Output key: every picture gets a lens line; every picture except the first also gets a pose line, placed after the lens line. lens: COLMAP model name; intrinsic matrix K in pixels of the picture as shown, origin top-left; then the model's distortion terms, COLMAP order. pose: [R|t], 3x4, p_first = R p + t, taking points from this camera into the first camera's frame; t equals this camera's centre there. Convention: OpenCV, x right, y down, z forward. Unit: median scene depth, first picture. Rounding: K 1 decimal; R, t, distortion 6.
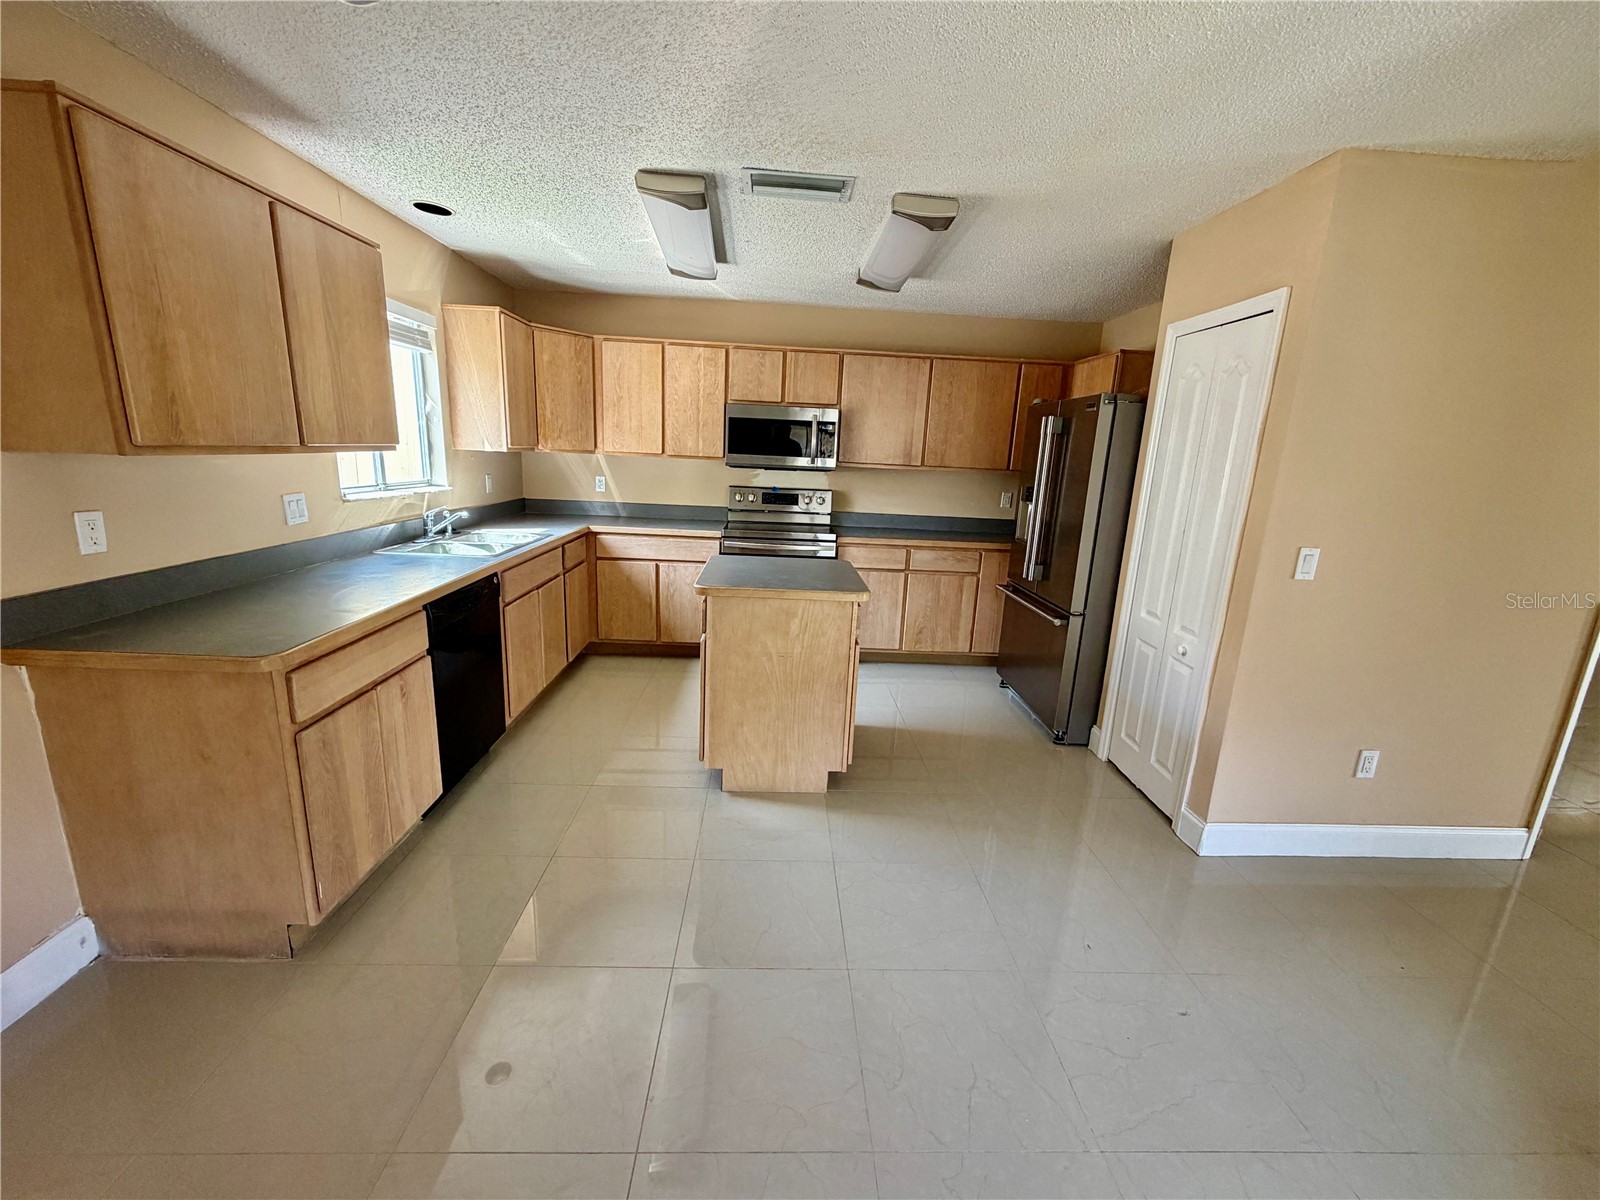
lens RADIAL K [[657.3, 0, 801.8], [0, 657.3, 603.7], [0, 0, 1]] dist [0.001091, 0.000059]
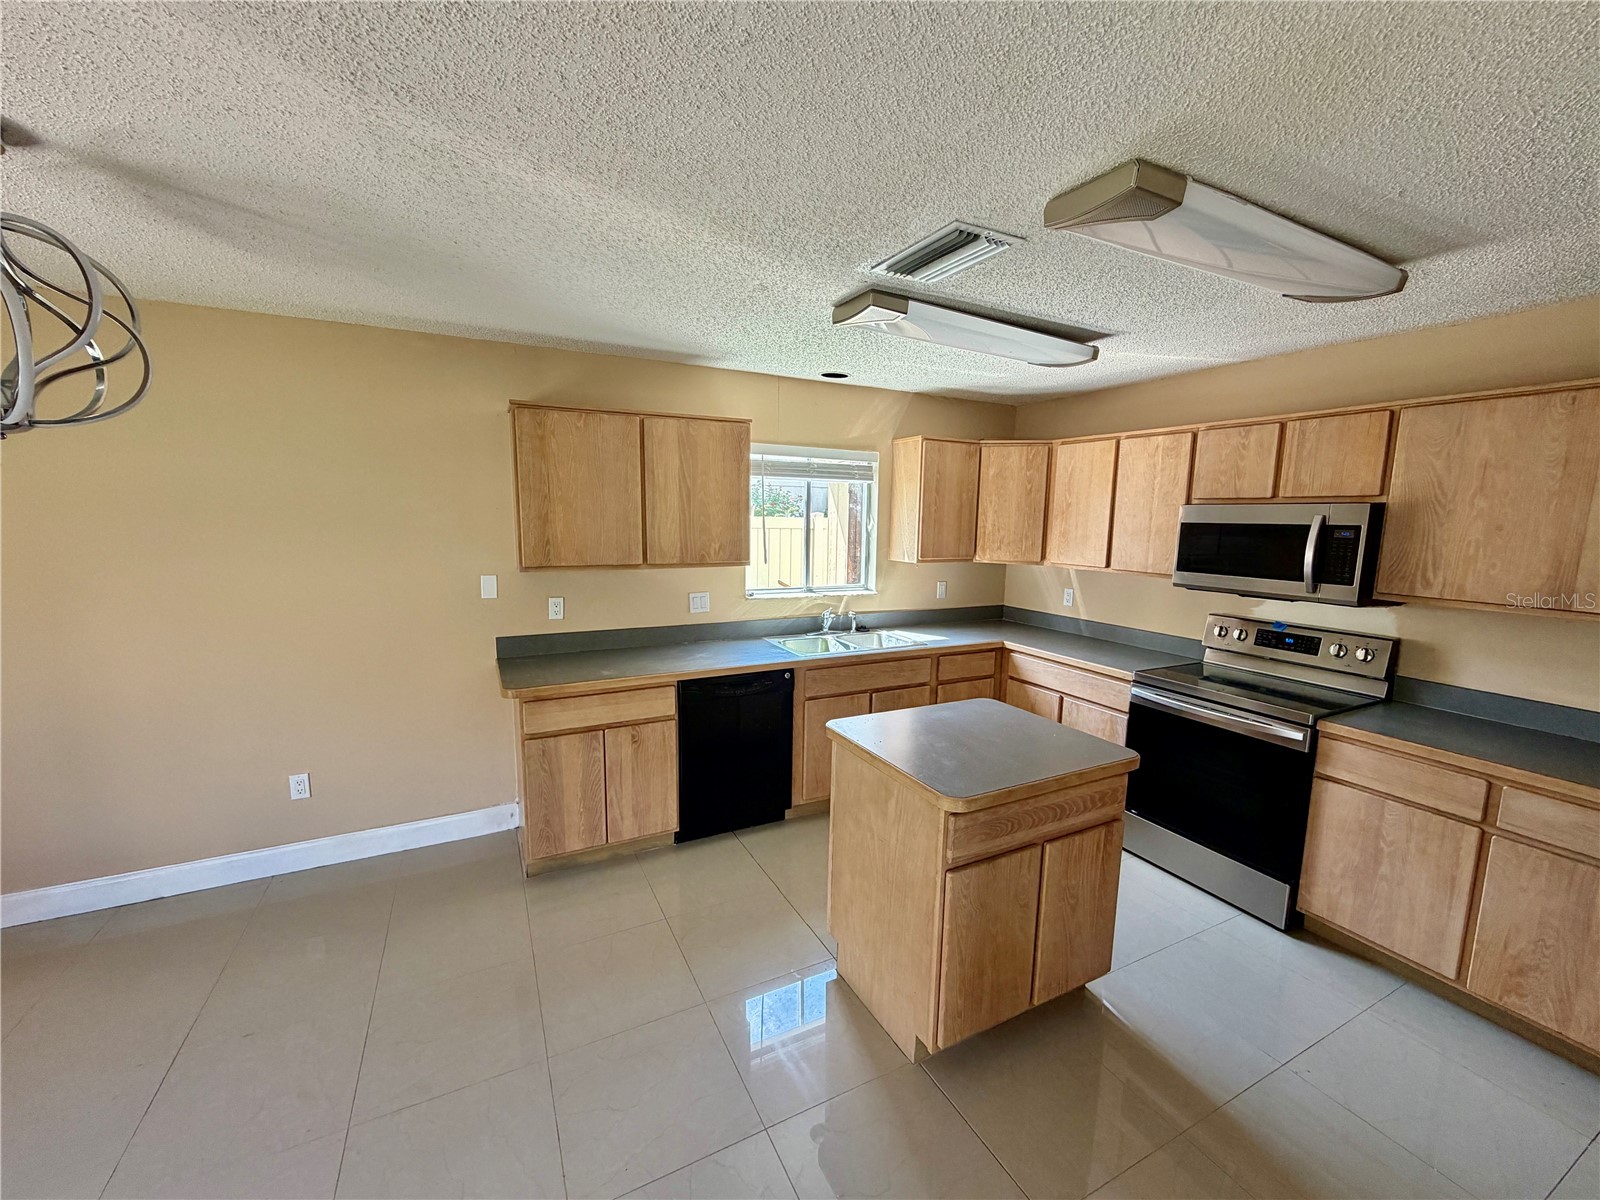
lens RADIAL K [[638.0, 0, 796.6], [0, 638.0, 602.7], [0, 0, 1]] dist [-0.001037, 0.000077]
pose [[0.417173, 0.086041, -0.904745, 0.382780], [-0.205322, 0.978693, -0.001599, -0.113725], [0.885330, 0.186431, 0.425951, 0.353888]]
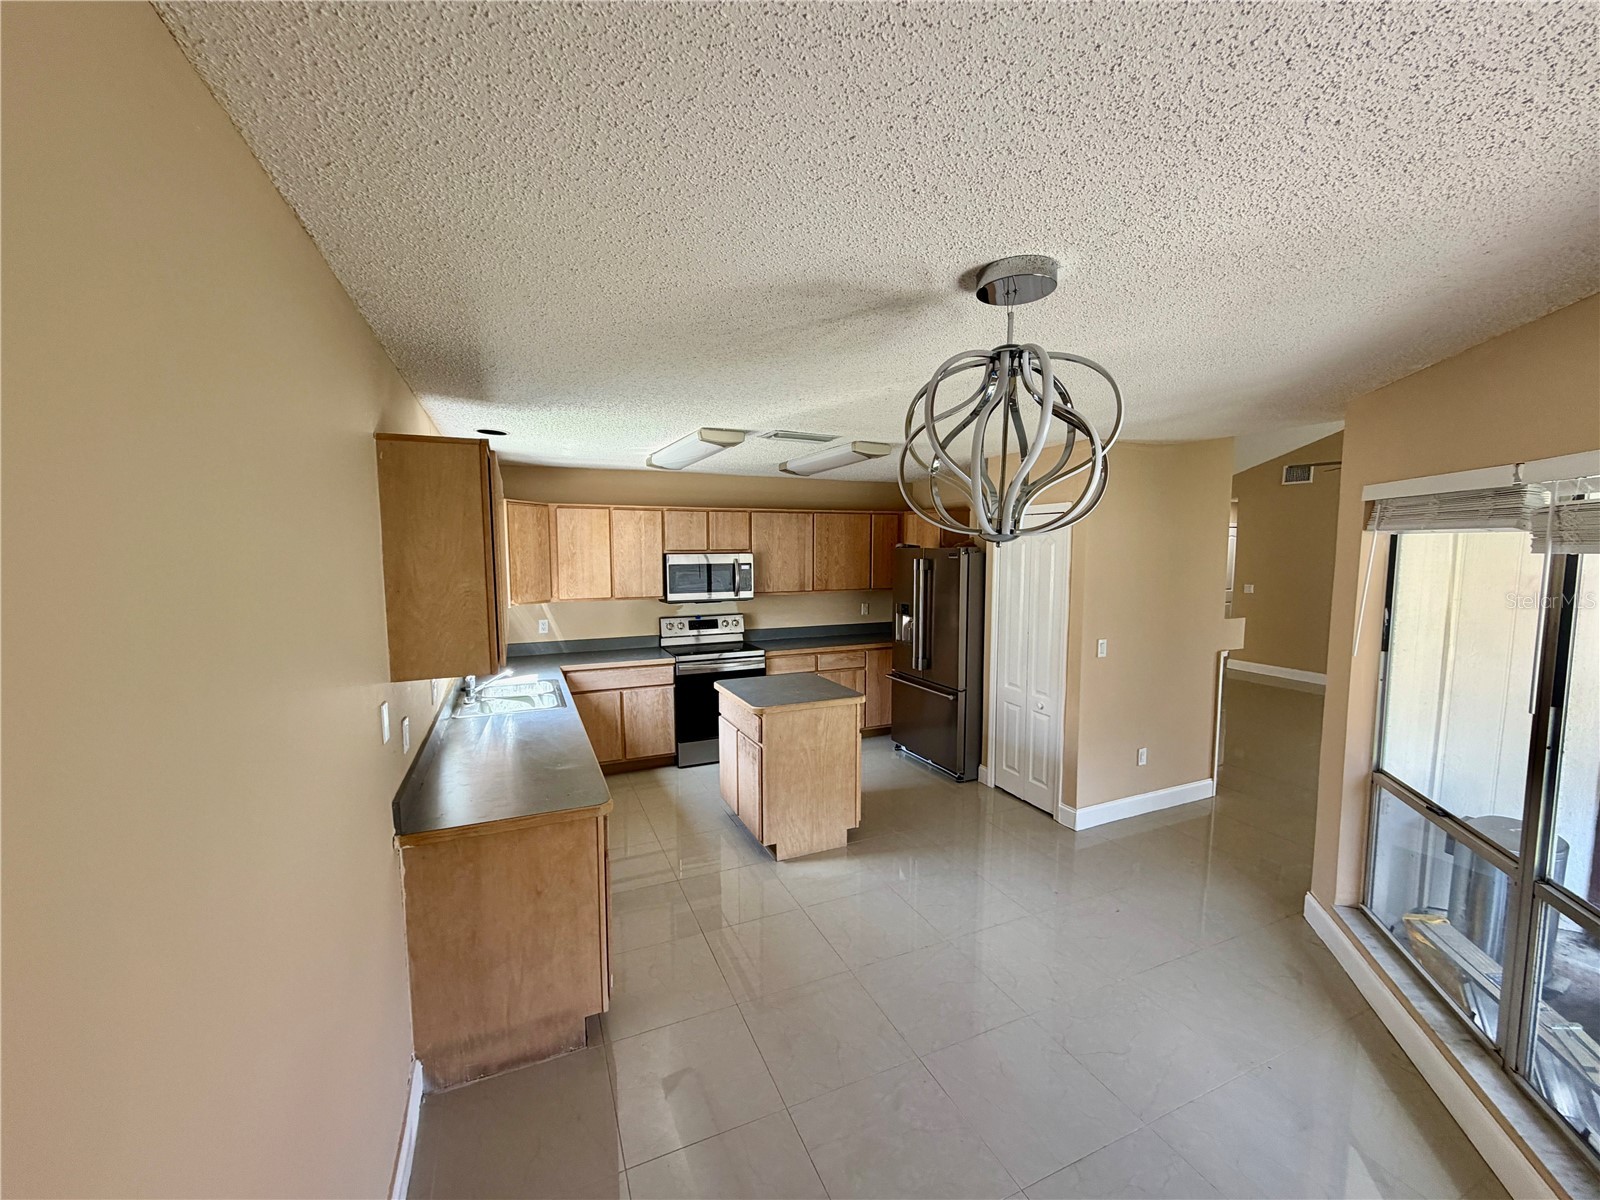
lens RADIAL K [[638.0, 0, 796.6], [0, 638.0, 602.7], [0, 0, 1]] dist [-0.001037, 0.000077]
pose [[0.929297, -0.081128, 0.360313, -0.343882], [0.128863, 0.985491, -0.110463, -0.054342], [-0.346124, 0.149084, 0.926268, -0.187219]]
